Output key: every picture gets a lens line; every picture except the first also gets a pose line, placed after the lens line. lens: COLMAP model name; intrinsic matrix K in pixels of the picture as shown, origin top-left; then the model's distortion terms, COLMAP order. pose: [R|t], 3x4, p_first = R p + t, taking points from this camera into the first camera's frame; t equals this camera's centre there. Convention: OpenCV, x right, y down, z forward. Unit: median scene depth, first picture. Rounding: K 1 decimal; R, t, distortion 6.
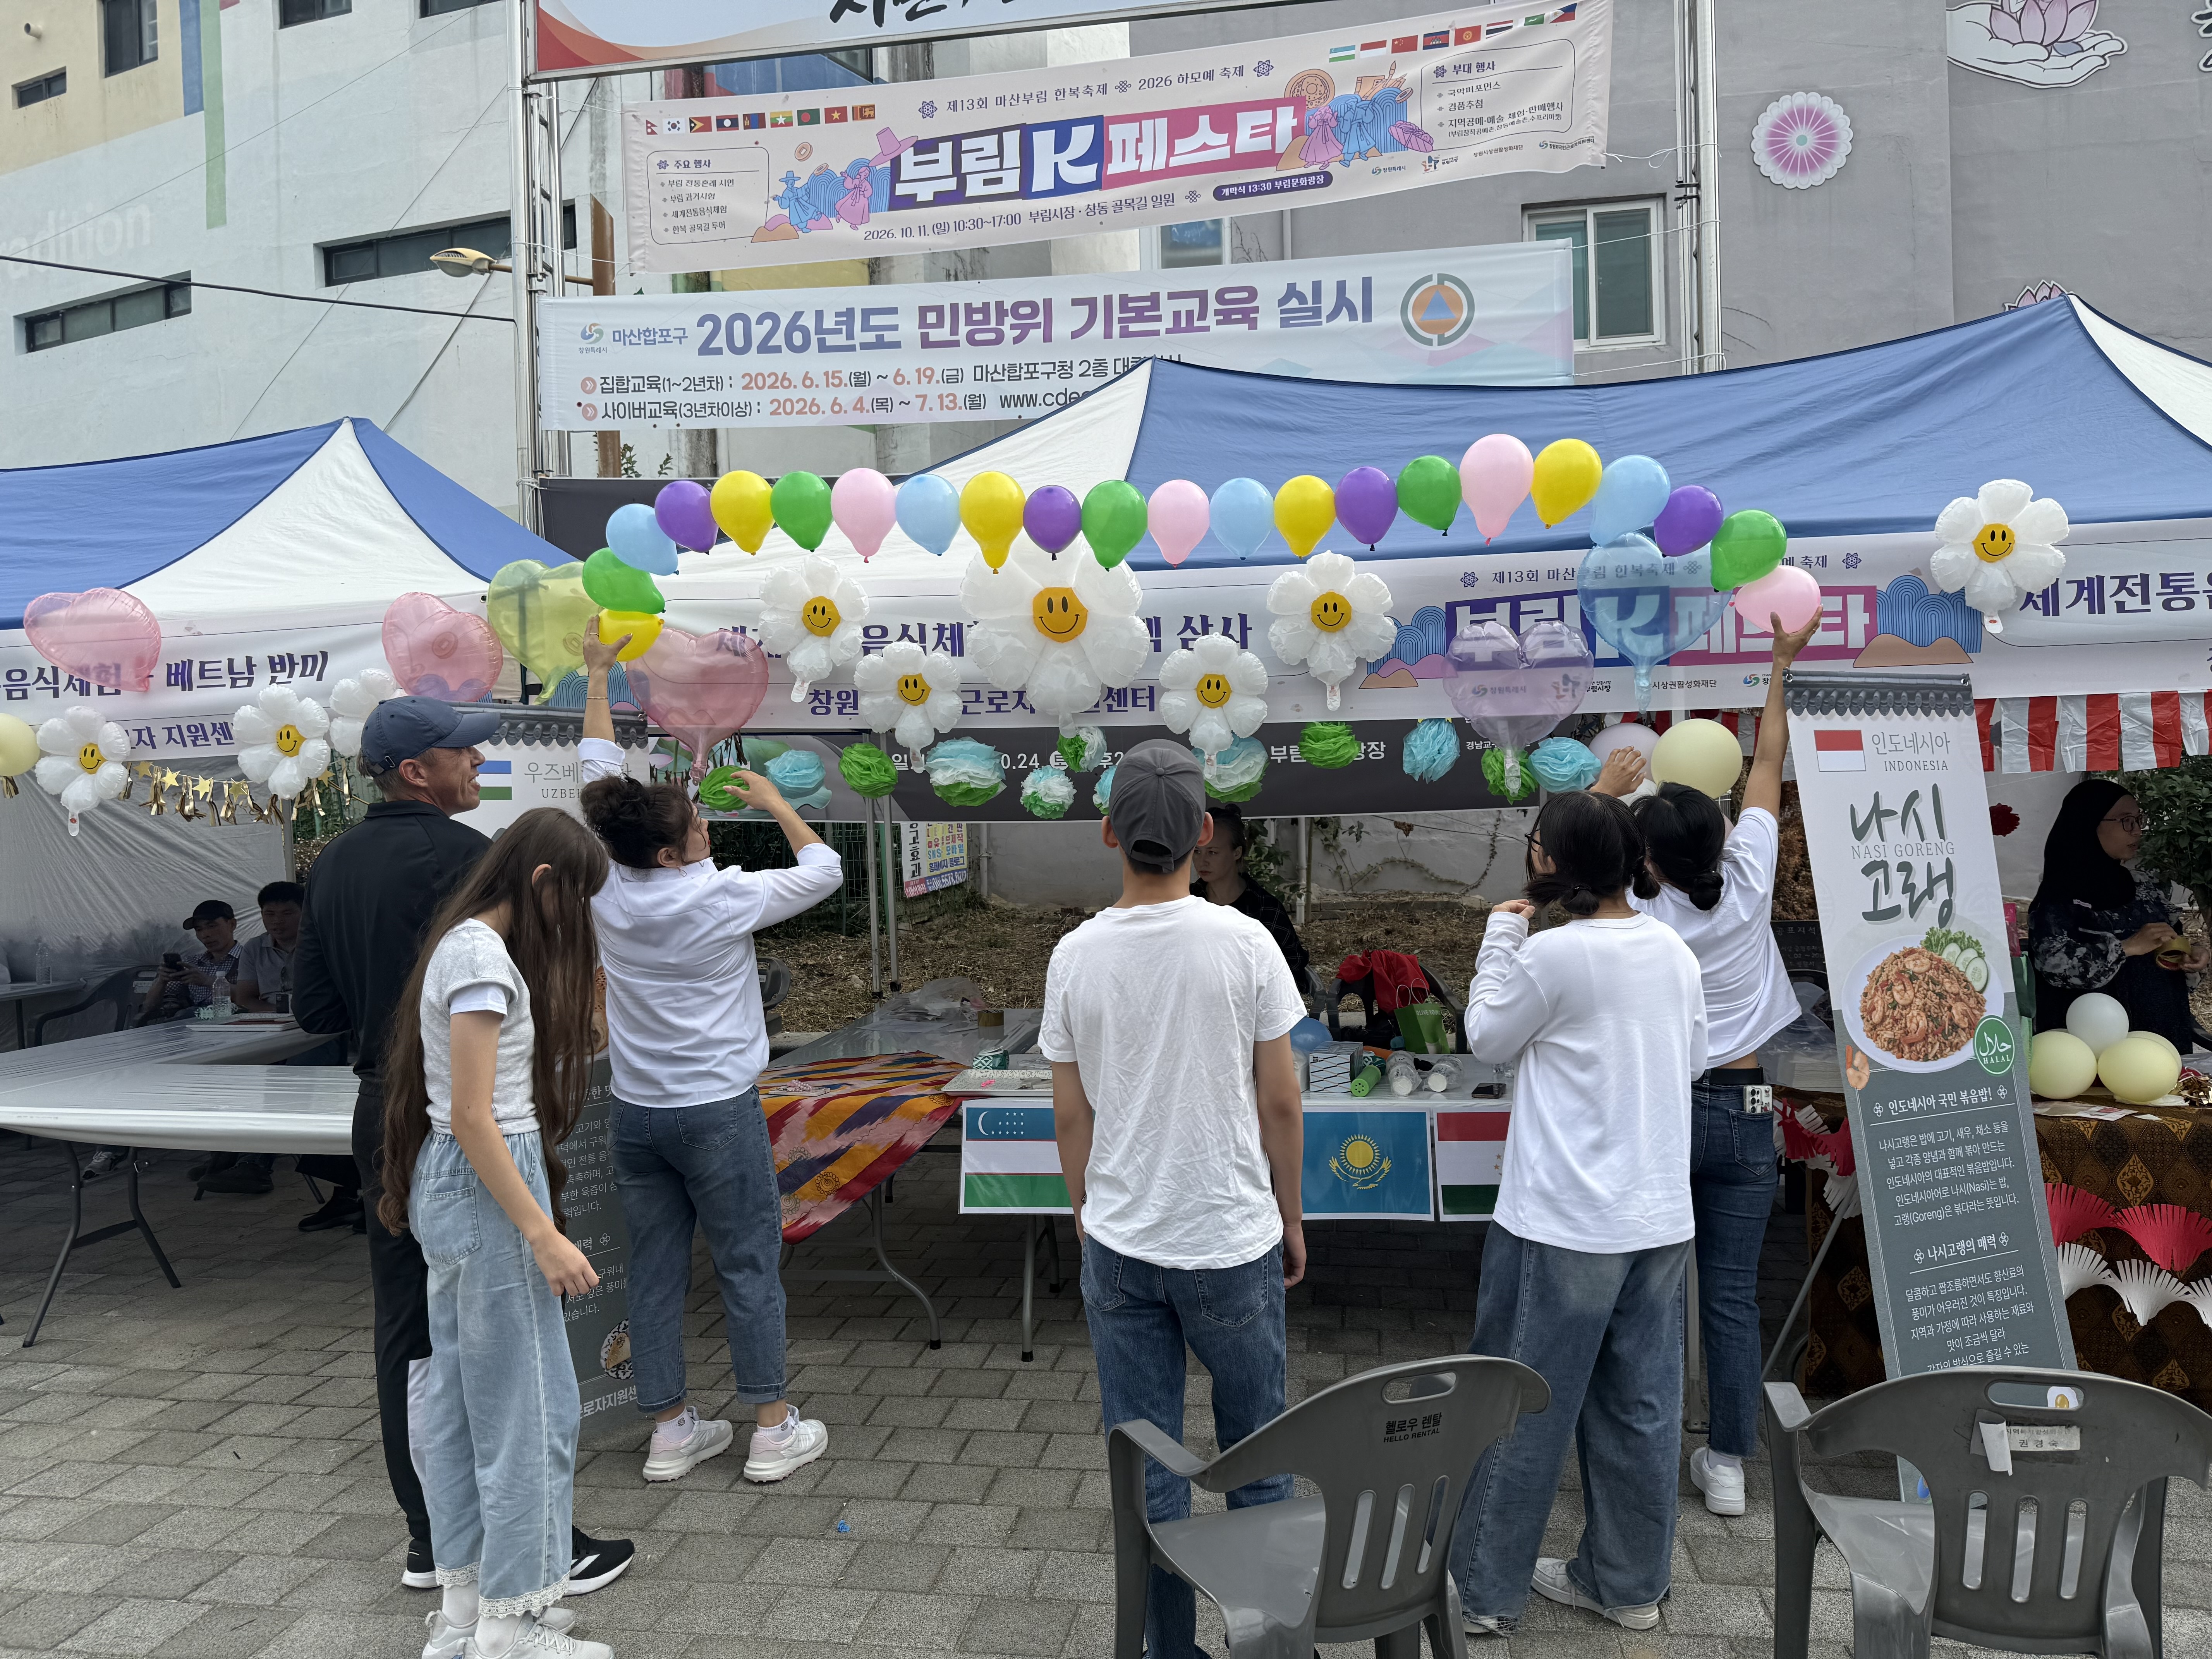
lens RADIAL K [[1624.1, 0, 1104.7], [0, 1624.1, 825.2], [0, 0, 1]] dist [0.032387, -0.008210]
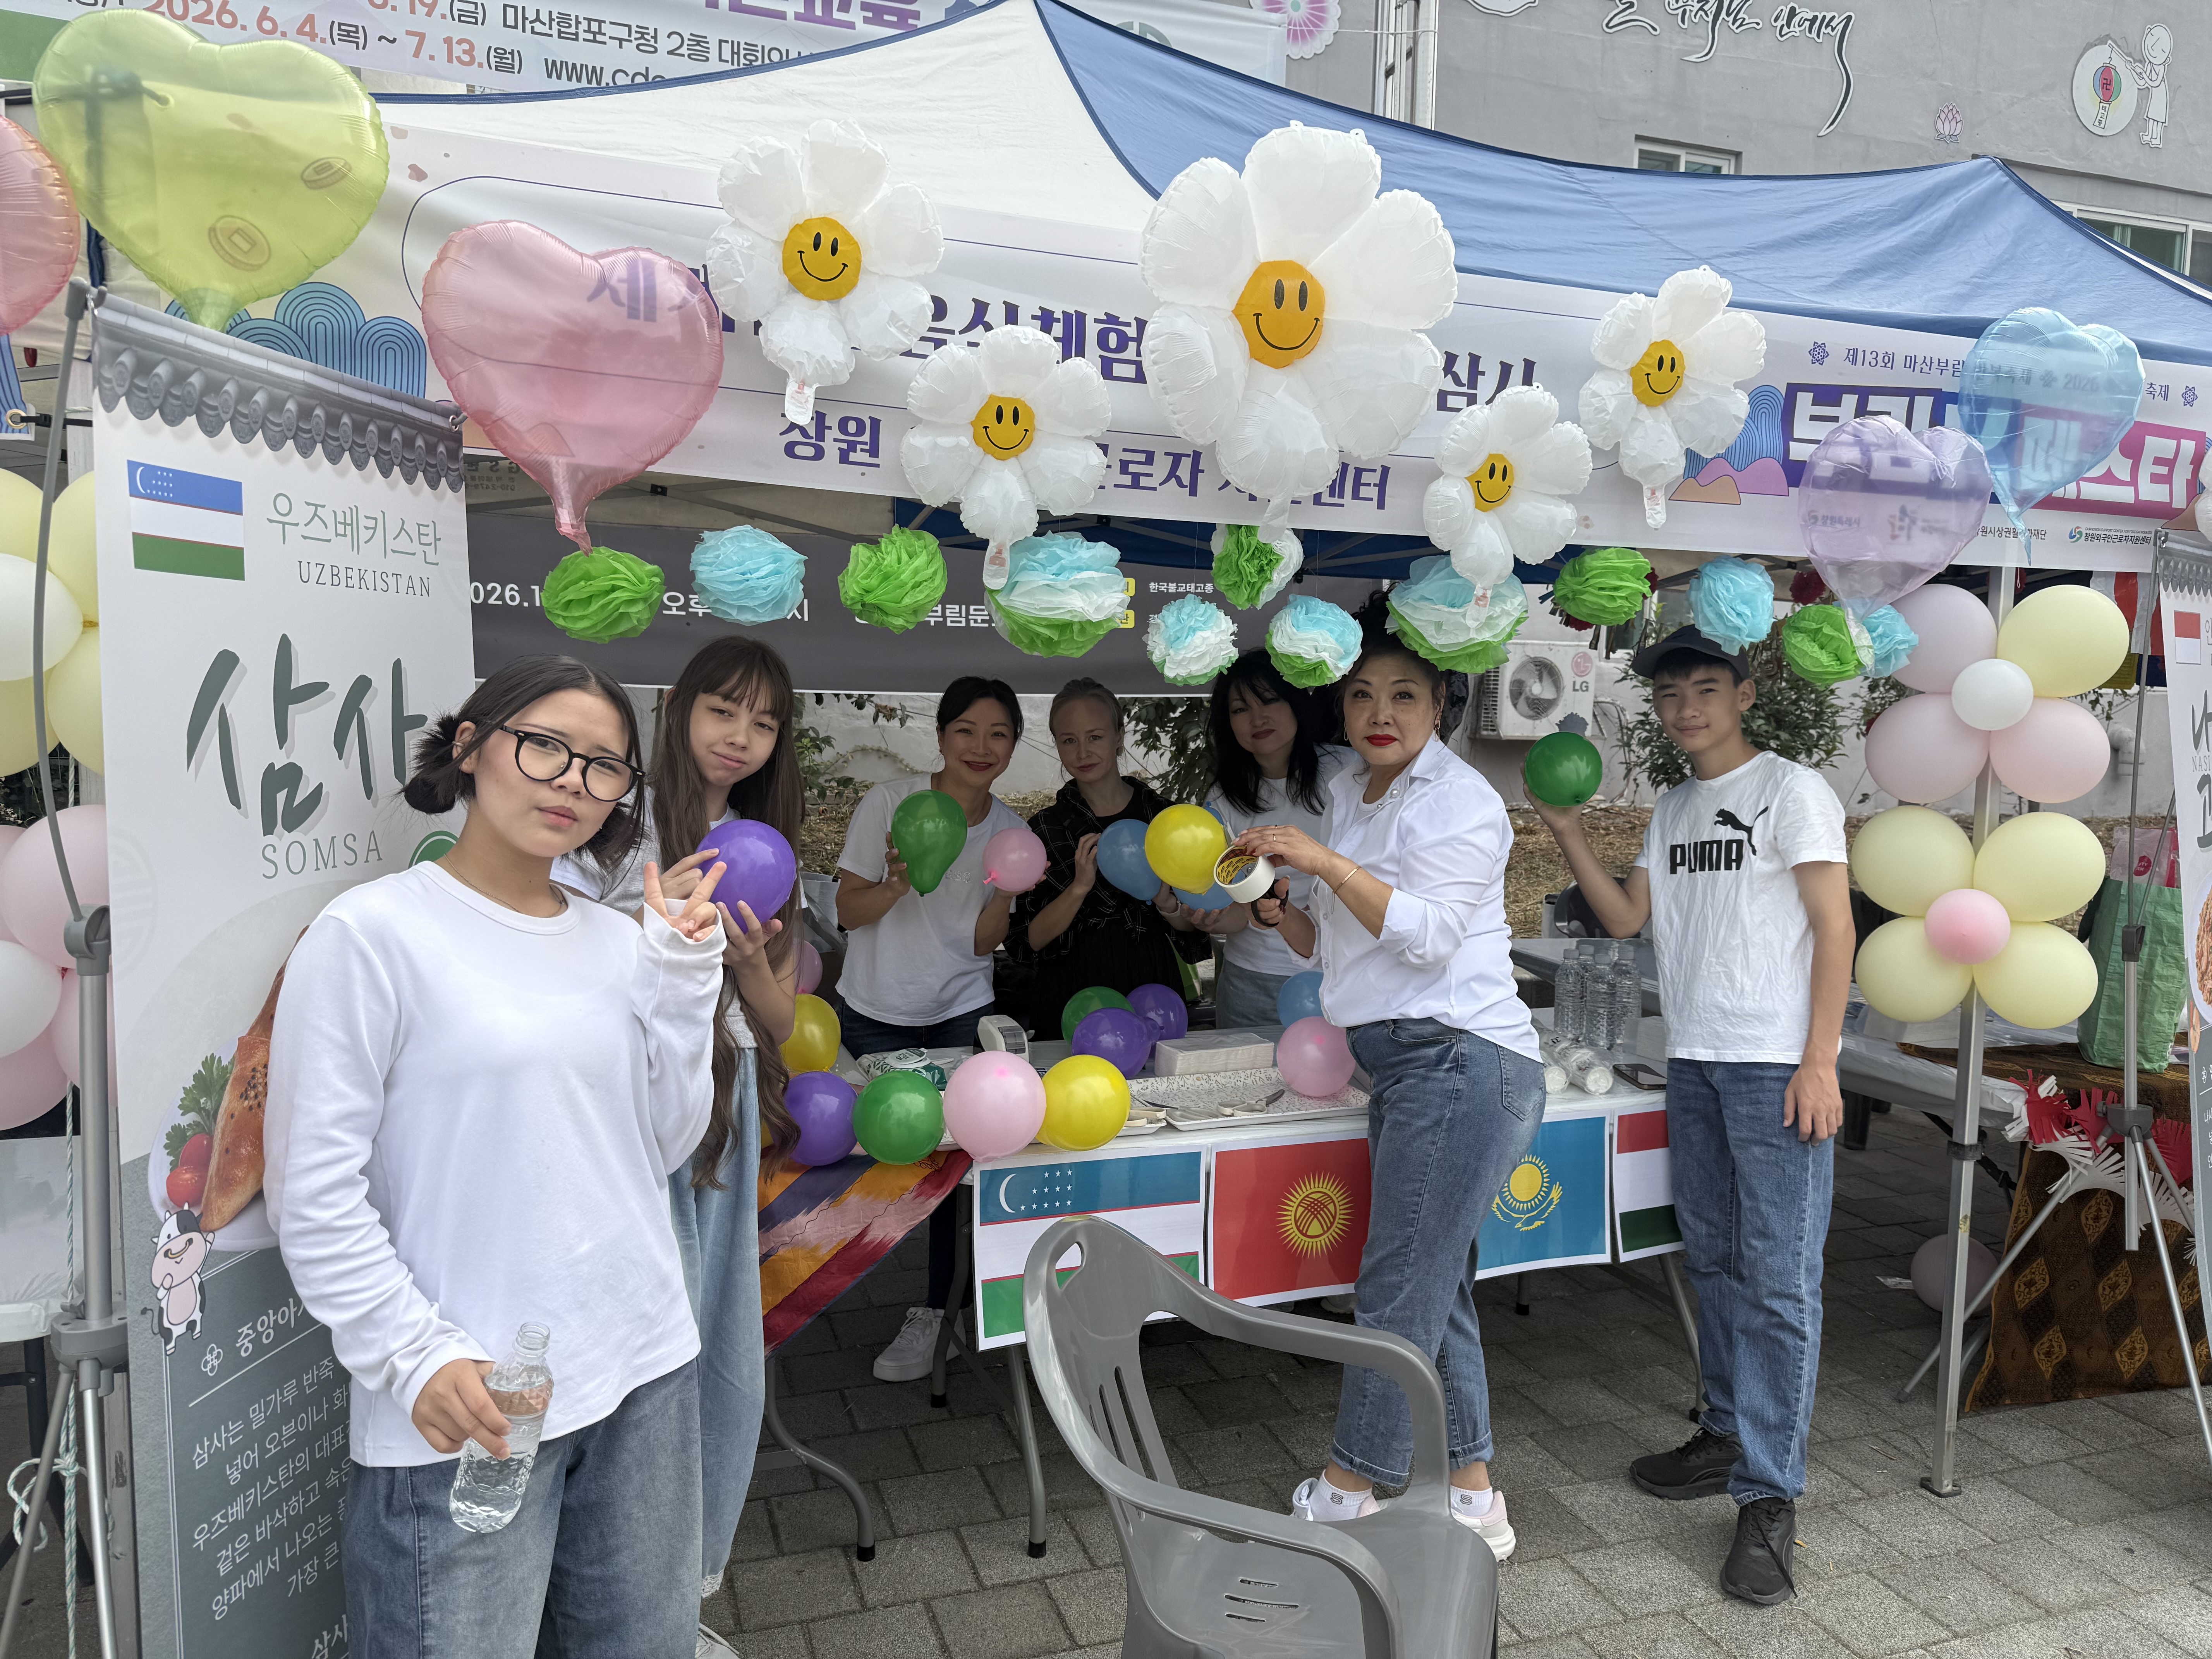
lens RADIAL K [[1633.9, 0, 1145.0], [0, 1633.9, 886.2], [0, 0, 1]] dist [-0.037827, 0.030925]
pose [[0.879447, -0.018624, 0.475632, -0.160654], [-0.031292, 0.994811, 0.096813, 0.006217], [-0.474967, -0.100025, 0.874301, 0.240036]]
